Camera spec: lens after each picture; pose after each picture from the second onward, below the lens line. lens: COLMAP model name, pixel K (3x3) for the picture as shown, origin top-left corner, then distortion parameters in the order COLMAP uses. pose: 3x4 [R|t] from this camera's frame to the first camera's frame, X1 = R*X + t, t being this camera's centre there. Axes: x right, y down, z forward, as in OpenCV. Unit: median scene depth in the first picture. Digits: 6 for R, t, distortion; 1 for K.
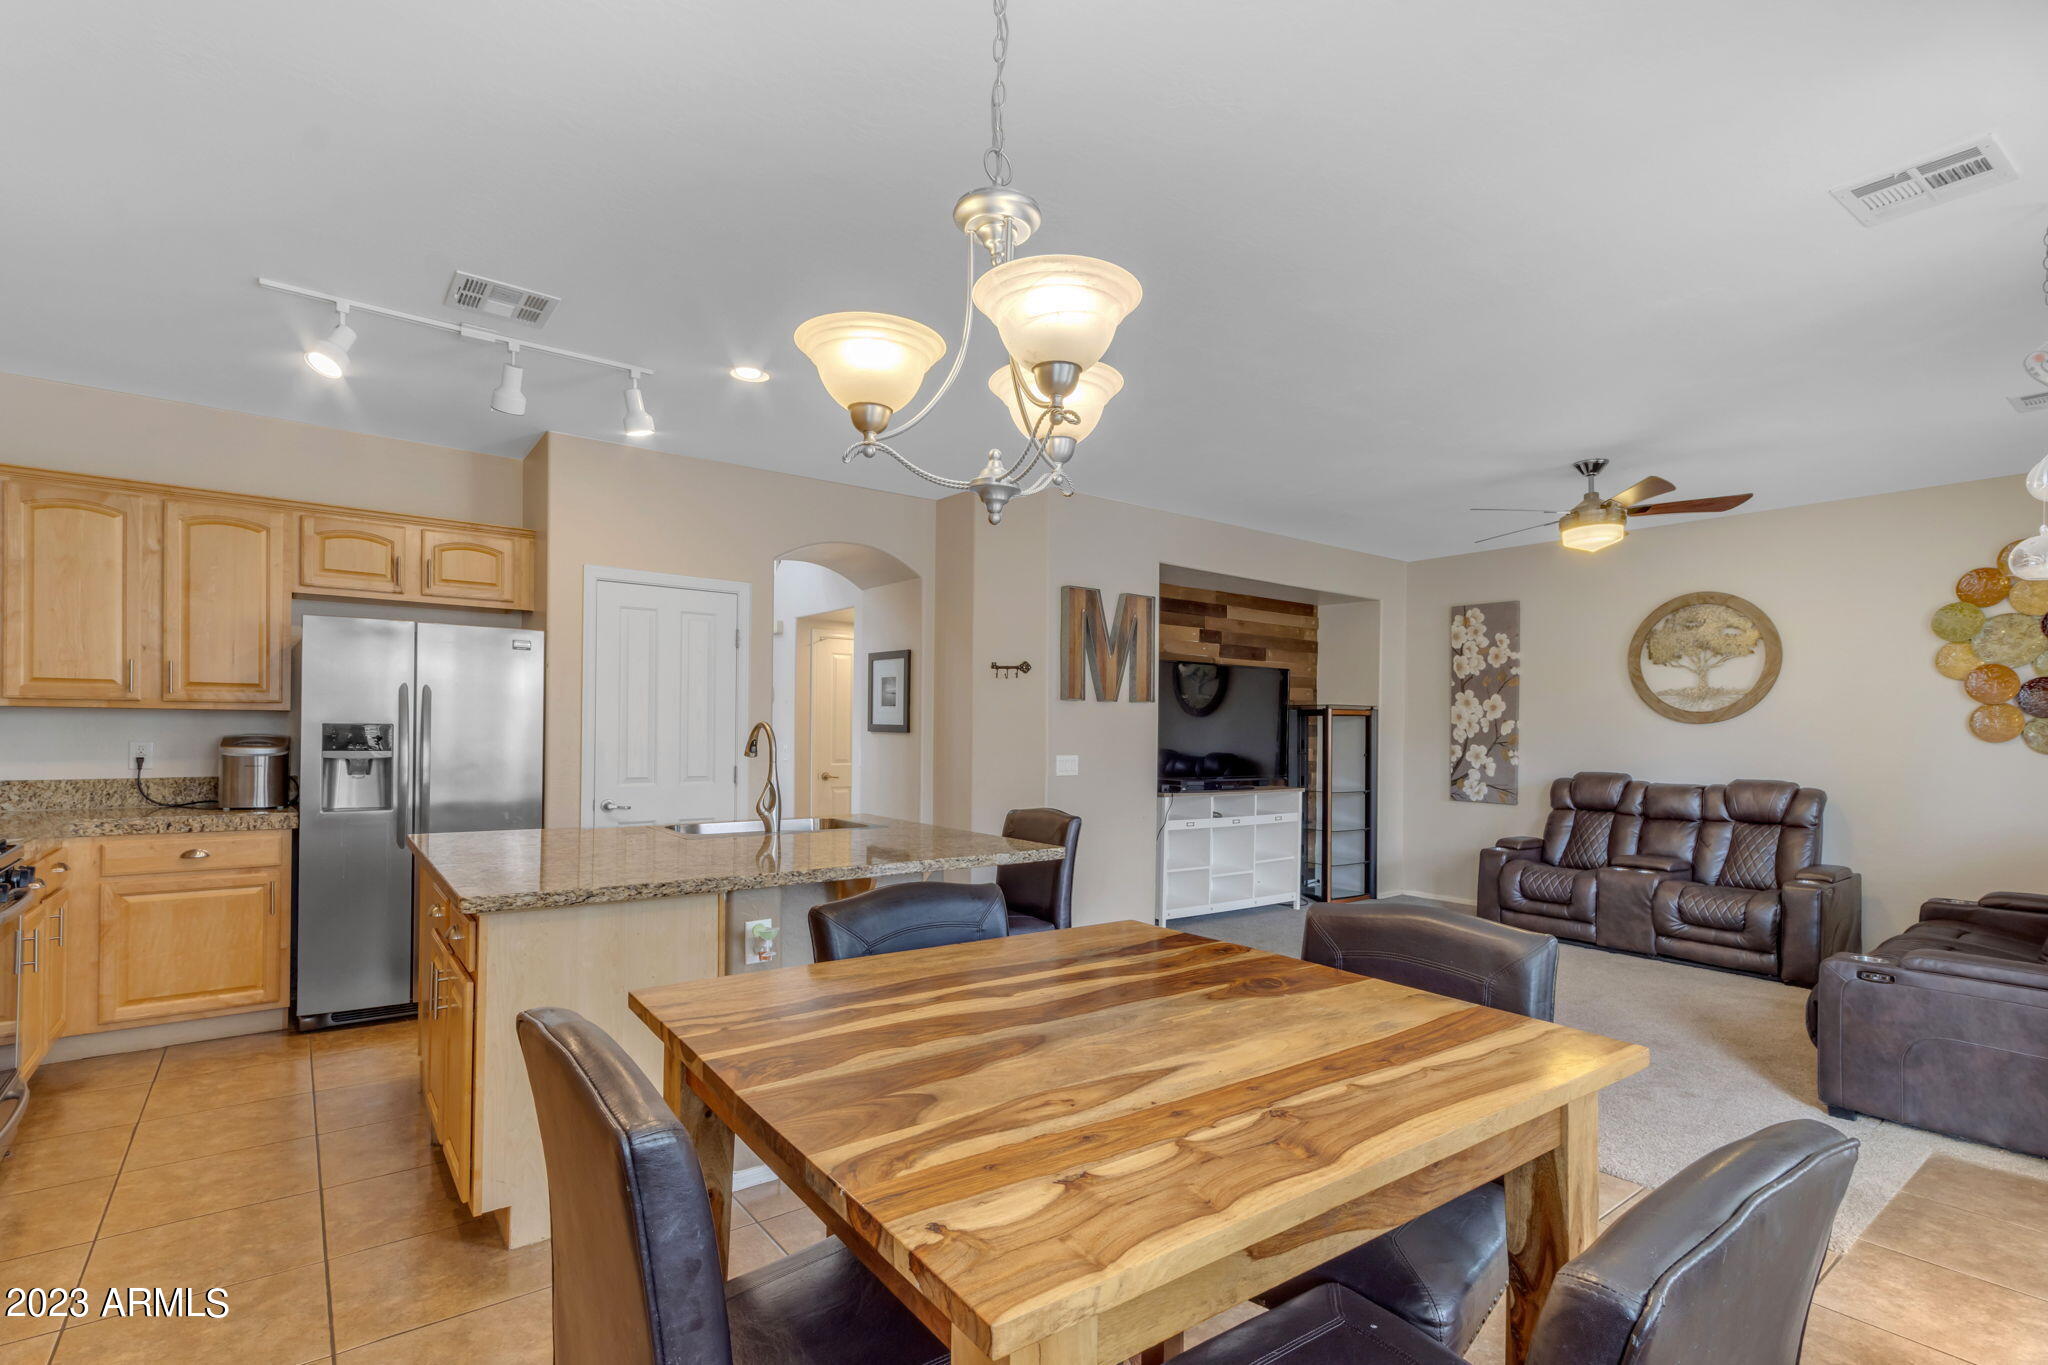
lens RADIAL K [[975.0, 0, 1037.1], [0, 975.0, 728.3], [0, 0, 1]] dist [-0.000069, 0.000494]
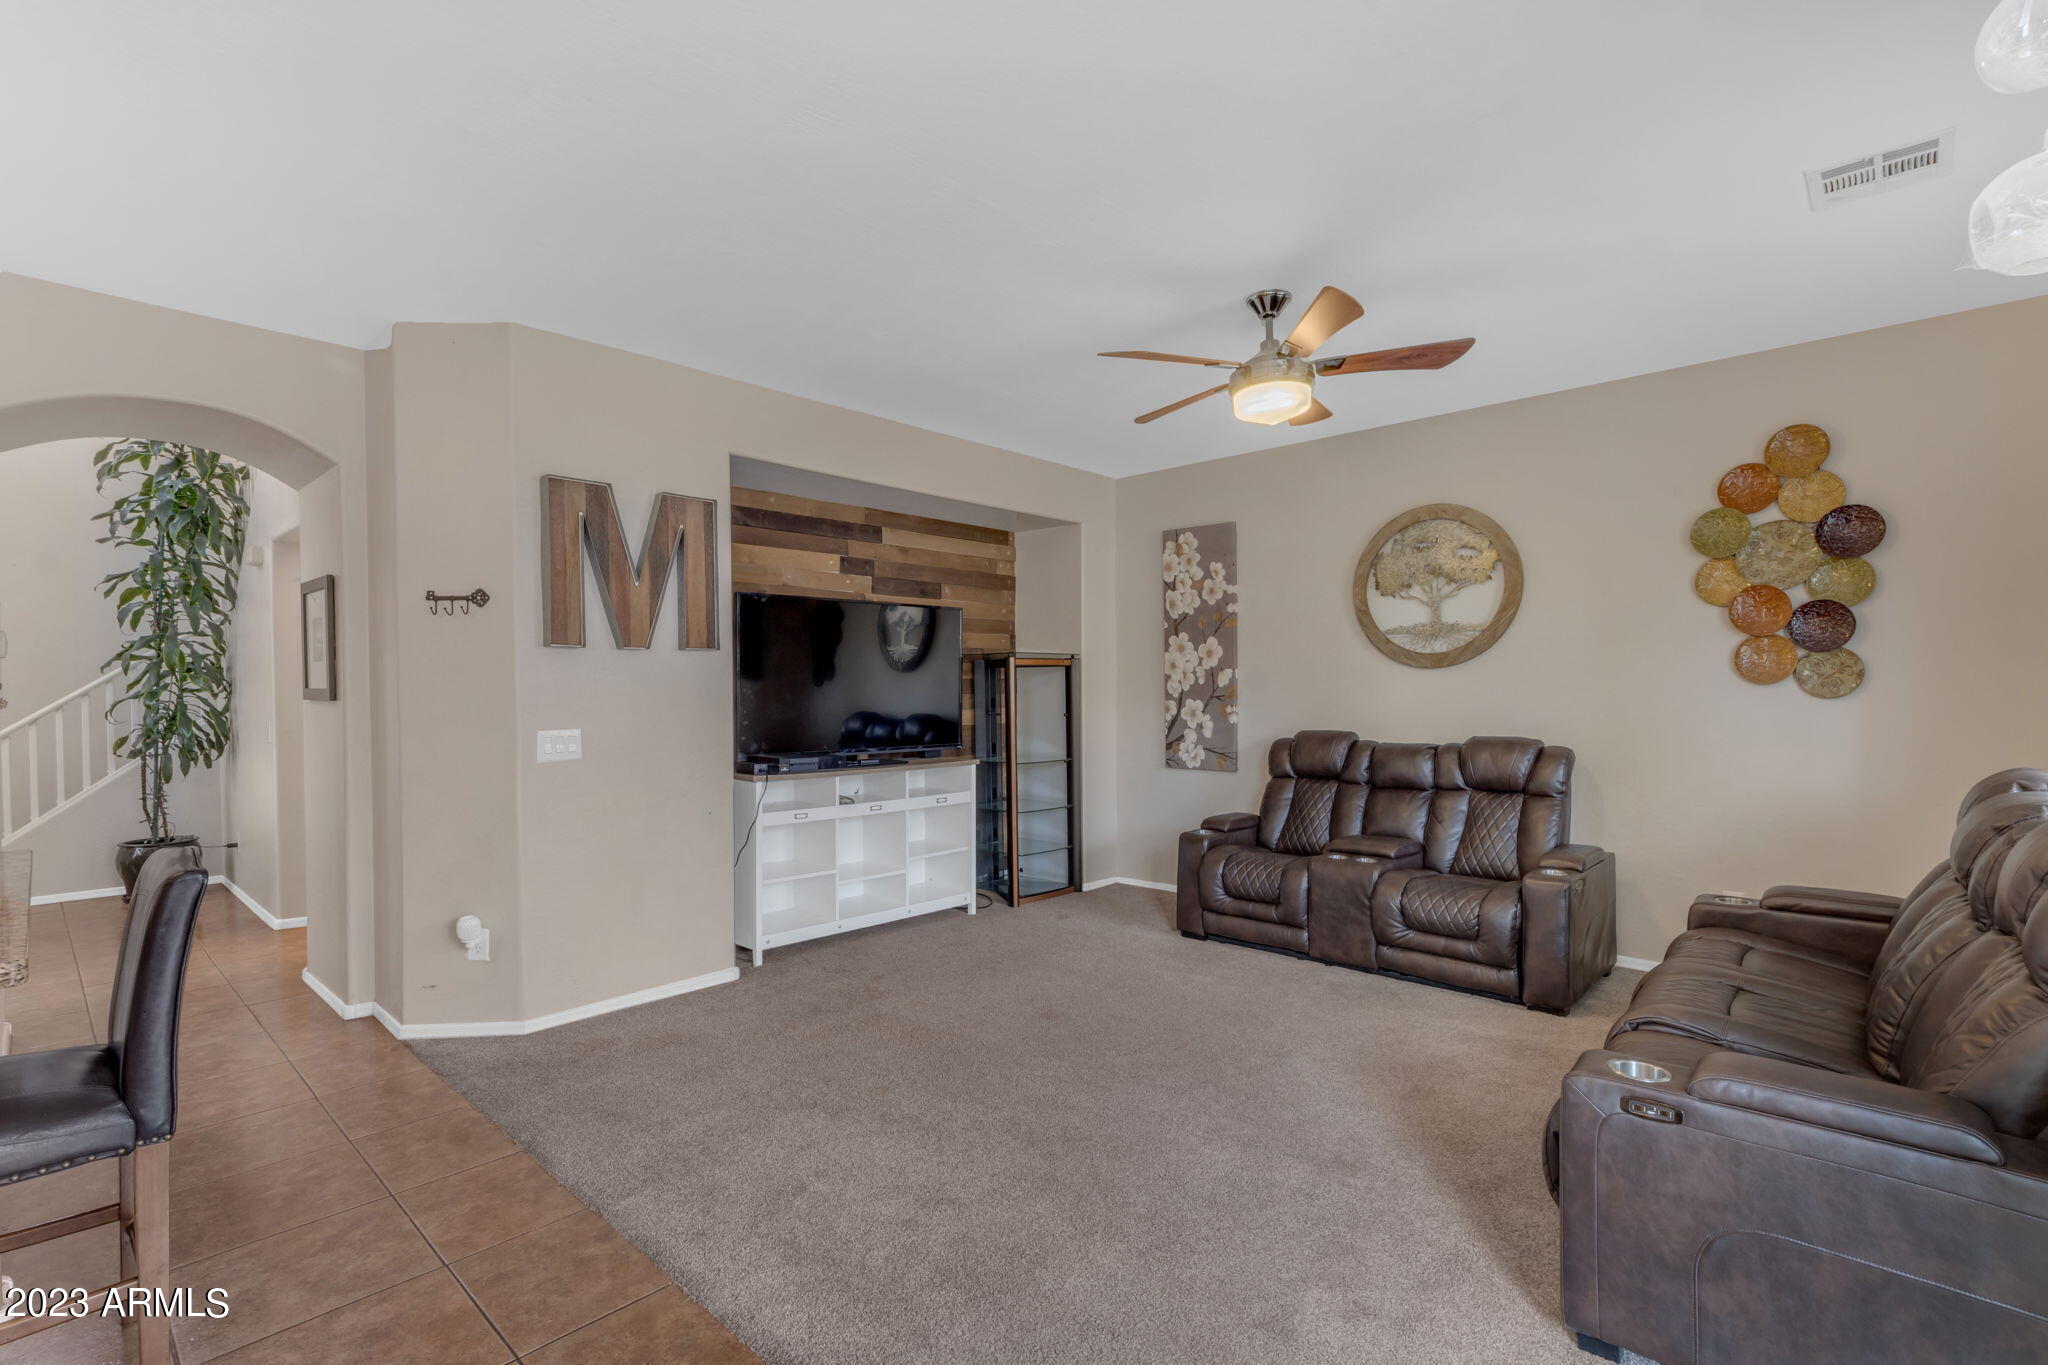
lens RADIAL K [[948.0, 0, 1034.7], [0, 948.0, 700.2], [0, 0, 1]] dist [0.001904, -0.000029]
pose [[0.986990, -0.021443, 0.159343, 0.229656], [0.019346, 0.999705, 0.014696, 0.004000], [-0.159611, -0.011422, 0.987114, 0.278903]]
